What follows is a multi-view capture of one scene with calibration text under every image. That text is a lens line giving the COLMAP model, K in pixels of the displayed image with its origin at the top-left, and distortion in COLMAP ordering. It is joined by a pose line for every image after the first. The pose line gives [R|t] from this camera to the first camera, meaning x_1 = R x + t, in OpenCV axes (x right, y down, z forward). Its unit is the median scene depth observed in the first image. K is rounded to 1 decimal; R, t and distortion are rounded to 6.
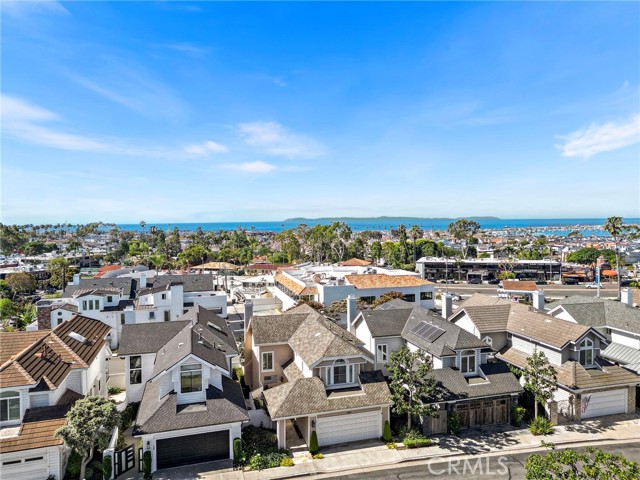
lens RADIAL K [[448.6, 0, 320.0], [0, 448.6, 240.0], [0, 0, 1]] dist [0.069041, -0.063264]
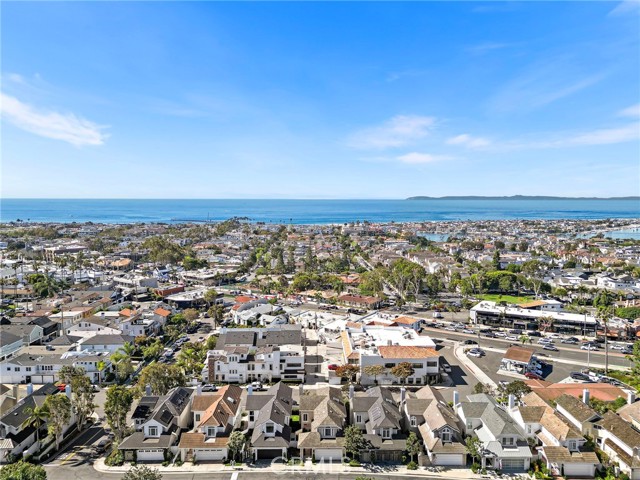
lens RADIAL K [[459.1, 0, 320.0], [0, 459.1, 240.0], [0, 0, 1]] dist [0.070516, -0.065828]
pose [[0.964753, 0.034986, -0.260821, 0.603466], [-0.021488, 0.998286, 0.054429, -0.852693], [0.262278, -0.046906, 0.963852, -1.349423]]
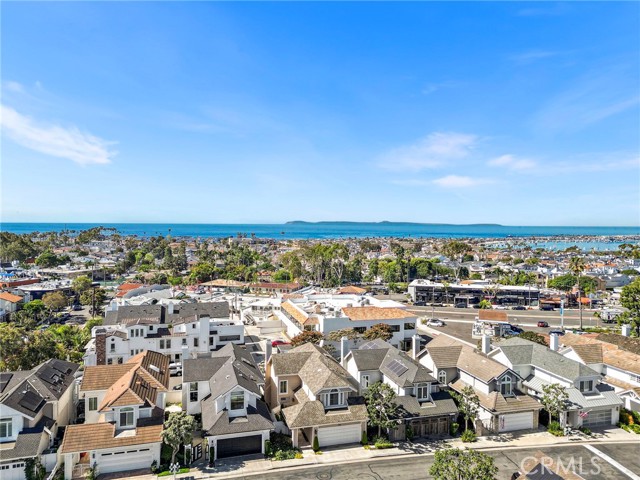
lens RADIAL K [[461.7, 0, 320.0], [0, 461.7, 240.0], [0, 0, 1]] dist [0.061412, -0.048913]
pose [[0.999801, 0.019930, 0.000572, -0.013187], [-0.019925, 0.999772, -0.007724, -0.206624], [-0.000726, 0.007711, 0.999970, -0.519857]]
